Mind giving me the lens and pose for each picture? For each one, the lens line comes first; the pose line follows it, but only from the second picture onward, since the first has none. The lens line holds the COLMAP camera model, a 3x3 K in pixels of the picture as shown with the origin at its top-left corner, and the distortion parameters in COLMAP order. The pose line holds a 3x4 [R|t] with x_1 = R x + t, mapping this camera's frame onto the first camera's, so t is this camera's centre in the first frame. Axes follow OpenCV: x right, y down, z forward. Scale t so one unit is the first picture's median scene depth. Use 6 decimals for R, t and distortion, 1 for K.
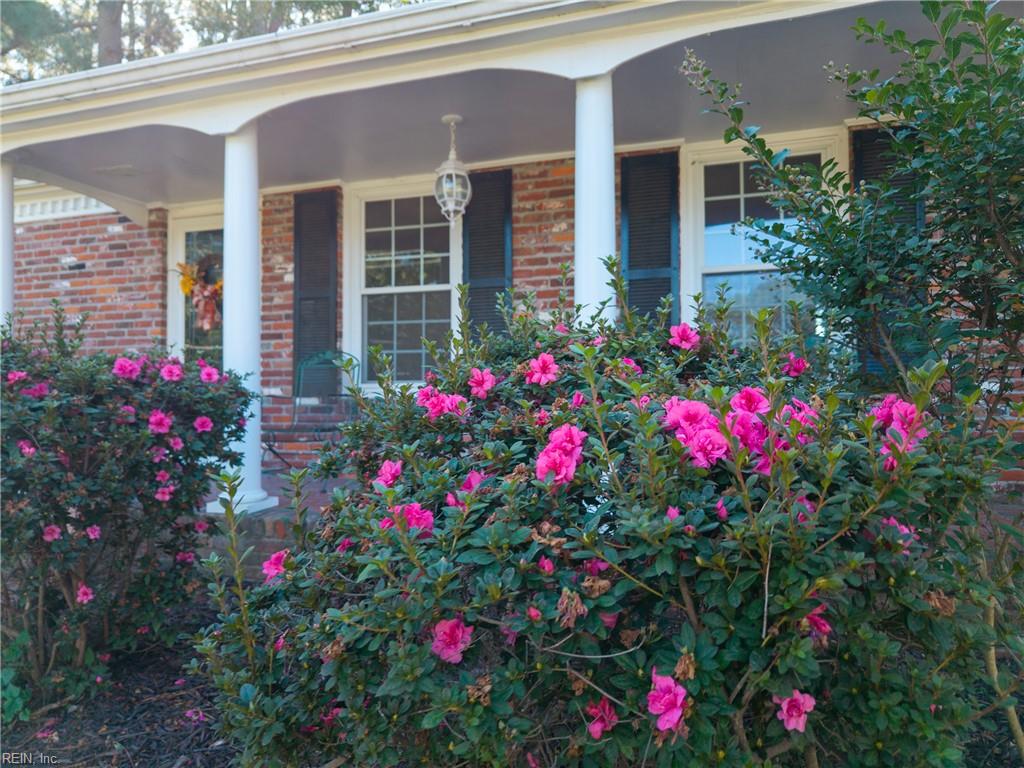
lens RADIAL K [[683.6, 0, 515.9], [0, 683.6, 393.0], [0, 0, 1]] dist [0.041088, -0.003279]
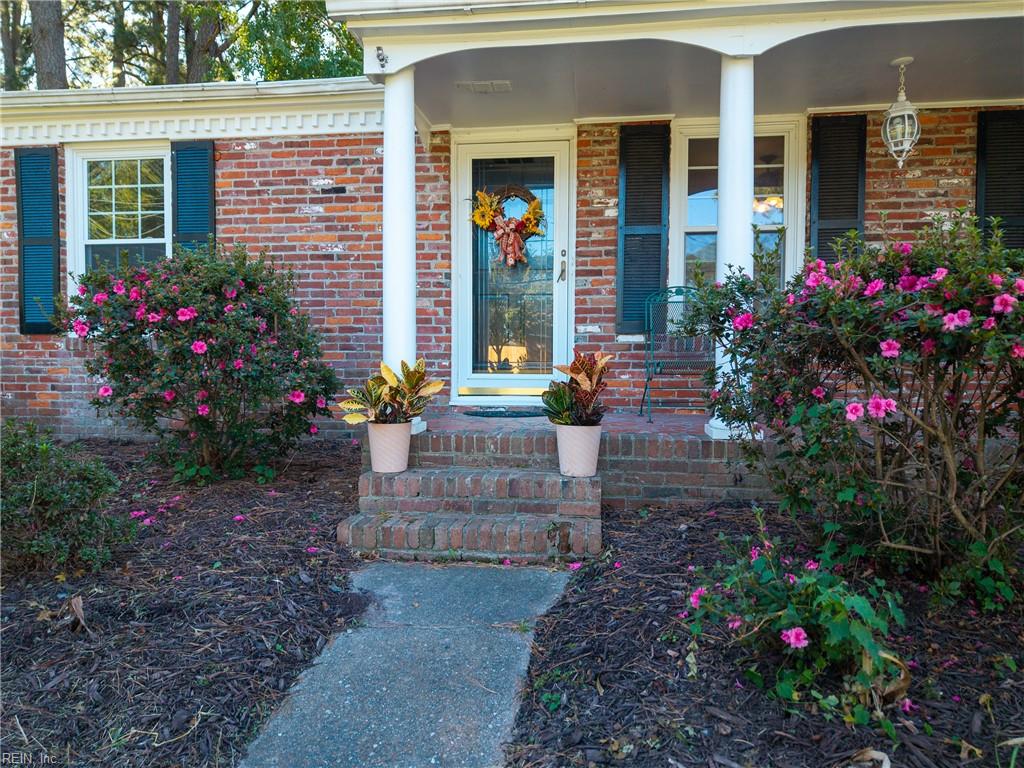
lens RADIAL K [[683.6, 0, 516.4], [0, 683.6, 379.5], [0, 0, 1]] dist [0.041088, -0.003279]
pose [[0.970863, -0.003915, 0.239603, -0.642976], [-0.003007, 0.999589, 0.028519, 0.039541], [-0.239616, -0.028409, 0.970452, 0.072298]]
